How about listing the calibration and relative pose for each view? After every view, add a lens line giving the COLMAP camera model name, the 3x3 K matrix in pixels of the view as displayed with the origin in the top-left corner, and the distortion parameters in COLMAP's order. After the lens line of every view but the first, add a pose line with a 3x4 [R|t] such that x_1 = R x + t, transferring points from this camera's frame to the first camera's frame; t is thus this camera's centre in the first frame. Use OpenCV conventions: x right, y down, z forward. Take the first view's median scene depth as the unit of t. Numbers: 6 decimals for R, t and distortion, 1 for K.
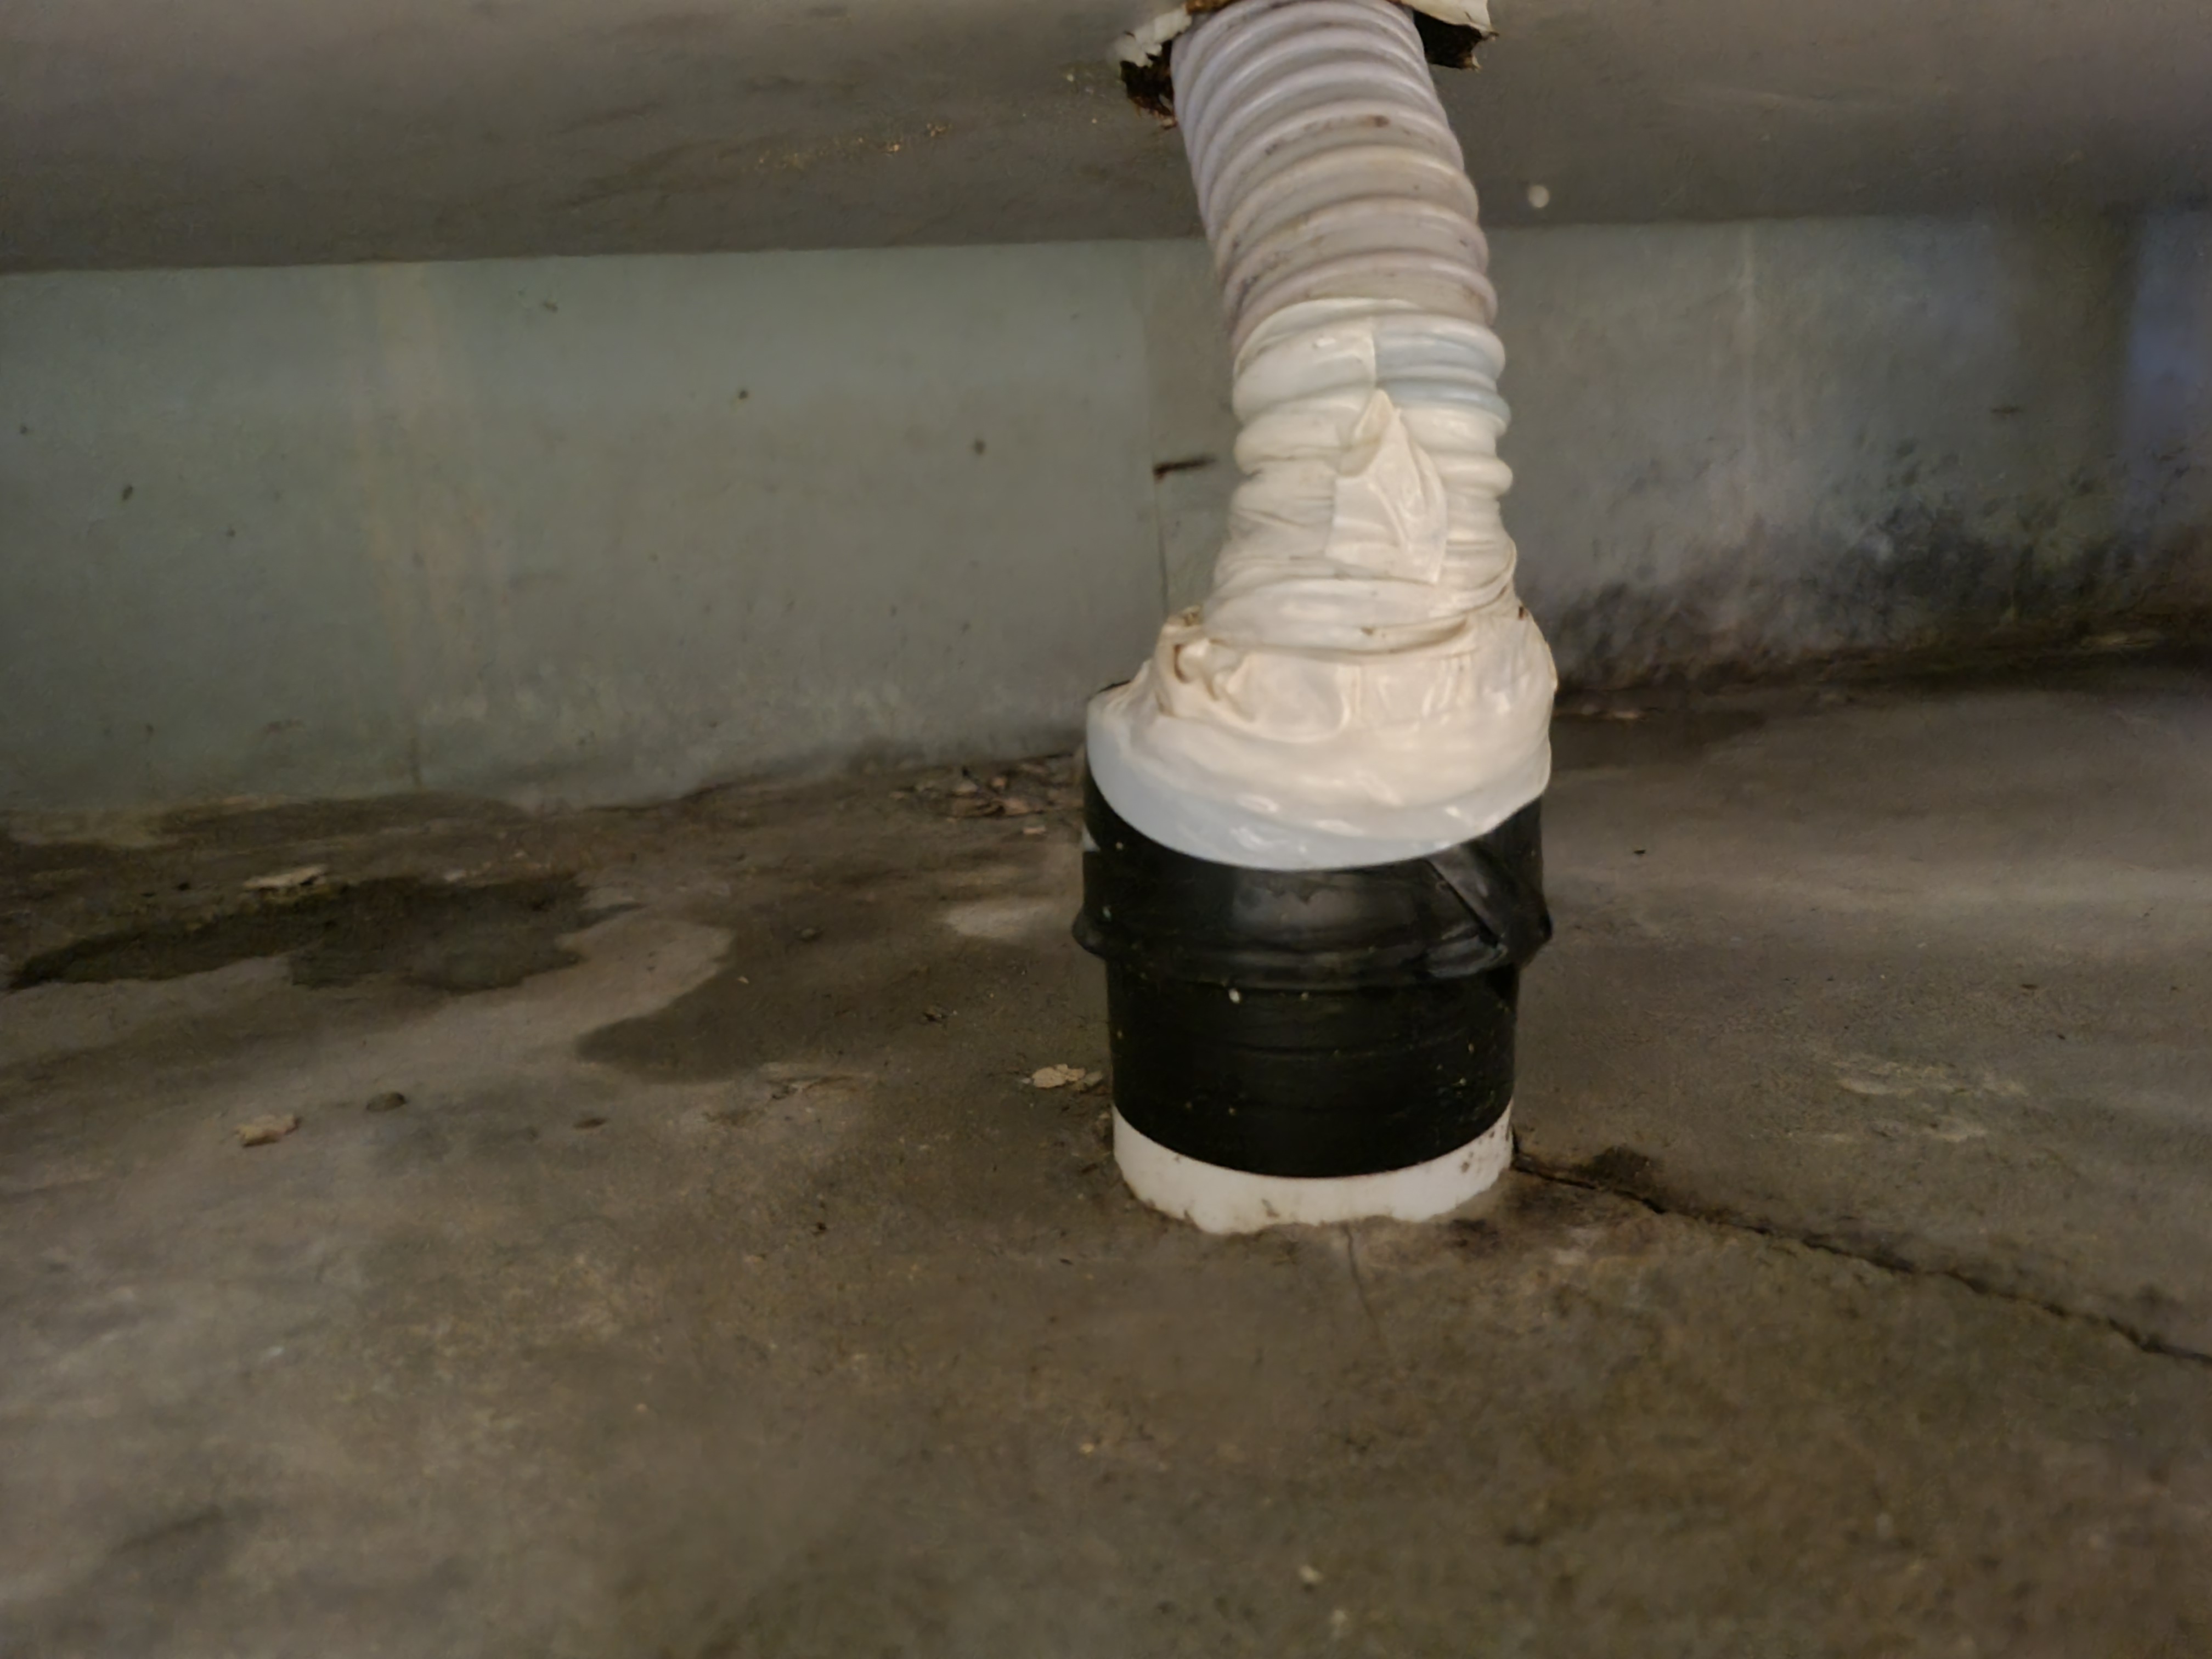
lens RADIAL K [[1782.3, 0, 1106.0], [0, 1782.3, 829.5], [0, 0, 1]] dist [0.001135, -0.005978]
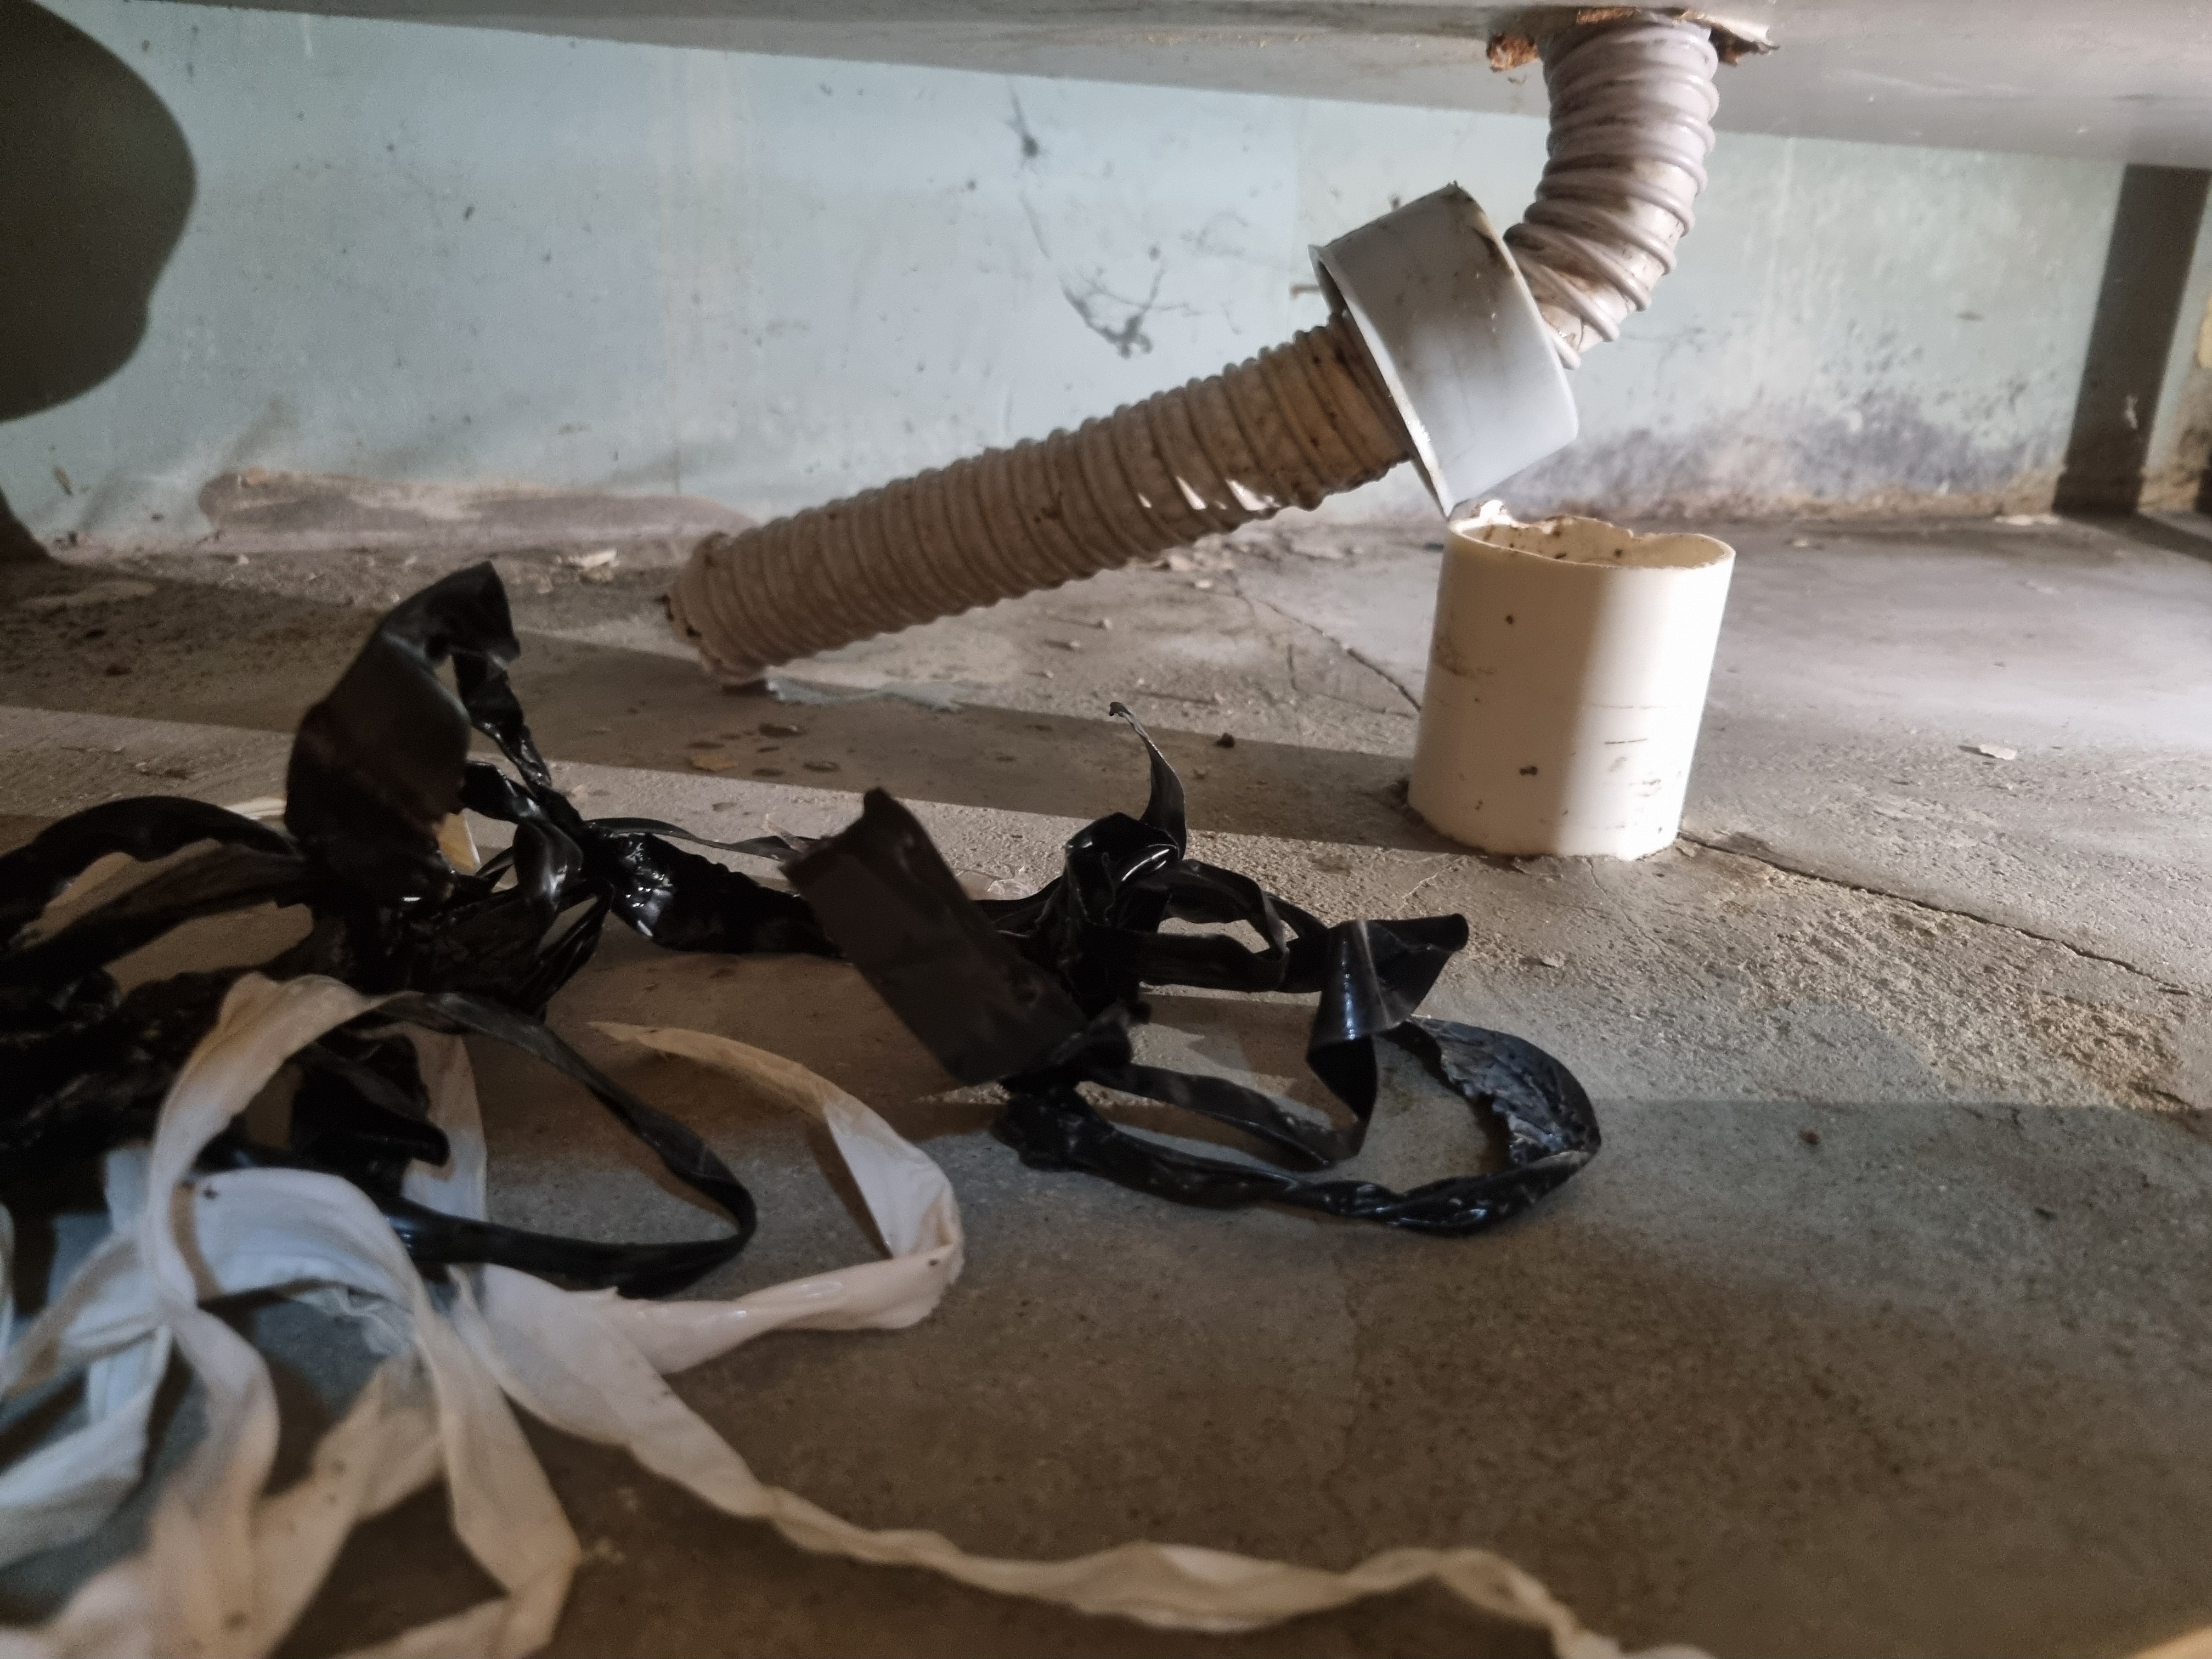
lens RADIAL K [[1744.2, 0, 1106.0], [0, 1744.2, 829.5], [0, 0, 1]] dist [-0.000190, -0.007047]
pose [[0.991796, 0.093264, 0.087419, -0.144553], [-0.103935, 0.986475, 0.126748, 0.016465], [-0.074416, -0.134794, 0.988075, -0.162984]]
